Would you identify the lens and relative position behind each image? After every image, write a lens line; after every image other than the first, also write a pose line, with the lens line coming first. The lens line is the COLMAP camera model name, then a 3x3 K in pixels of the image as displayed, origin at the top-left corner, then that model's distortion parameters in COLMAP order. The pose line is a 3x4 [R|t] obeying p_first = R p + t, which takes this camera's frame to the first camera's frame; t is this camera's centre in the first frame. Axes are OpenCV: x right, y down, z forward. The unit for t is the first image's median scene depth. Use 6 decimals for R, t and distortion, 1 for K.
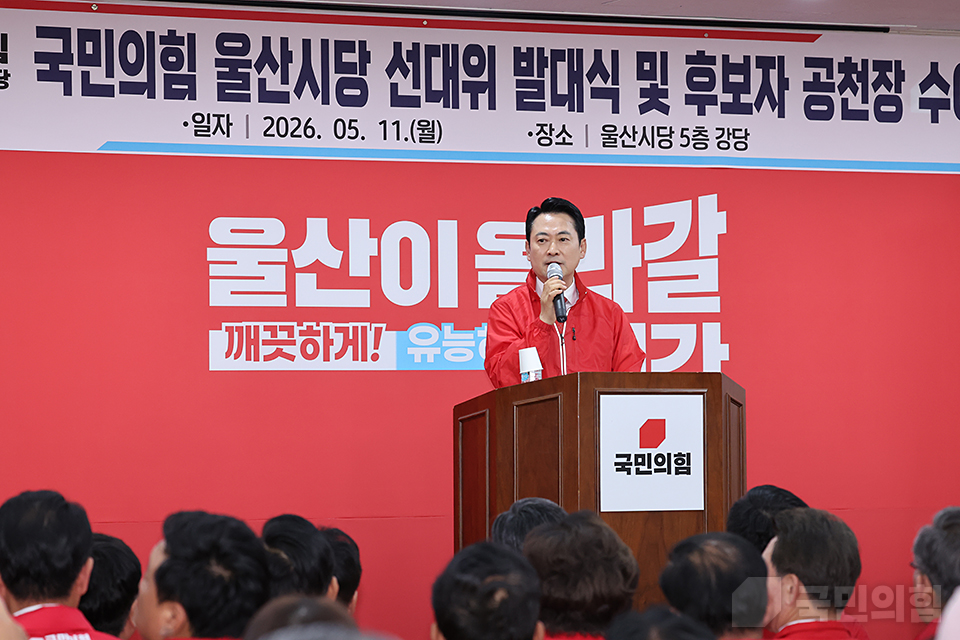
lens RADIAL K [[3970.2, 0, 511.1], [0, 3970.2, 301.8], [0, 0, 1]] dist [0.572788, 0.000000]
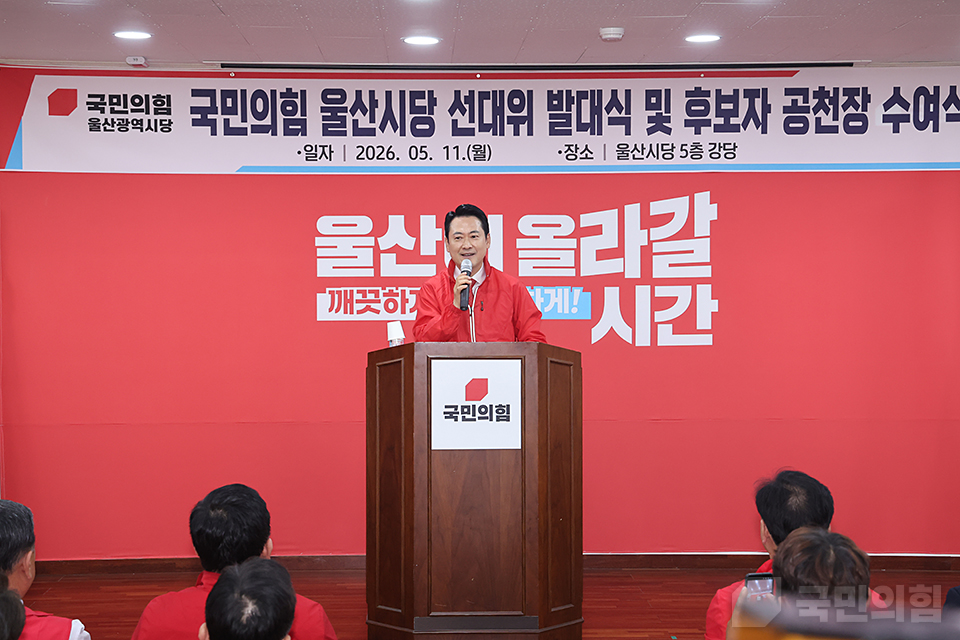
lens RADIAL K [[1700.4, 0, 480.7], [0, 1700.4, 313.2], [0, 0, 1]] dist [0.288814, 0.000000]
pose [[0.915857, 0.012817, -0.401301, 0.226345], [0.010377, 0.998401, 0.055571, -0.019362], [0.401371, -0.055060, 0.914259, 0.437737]]
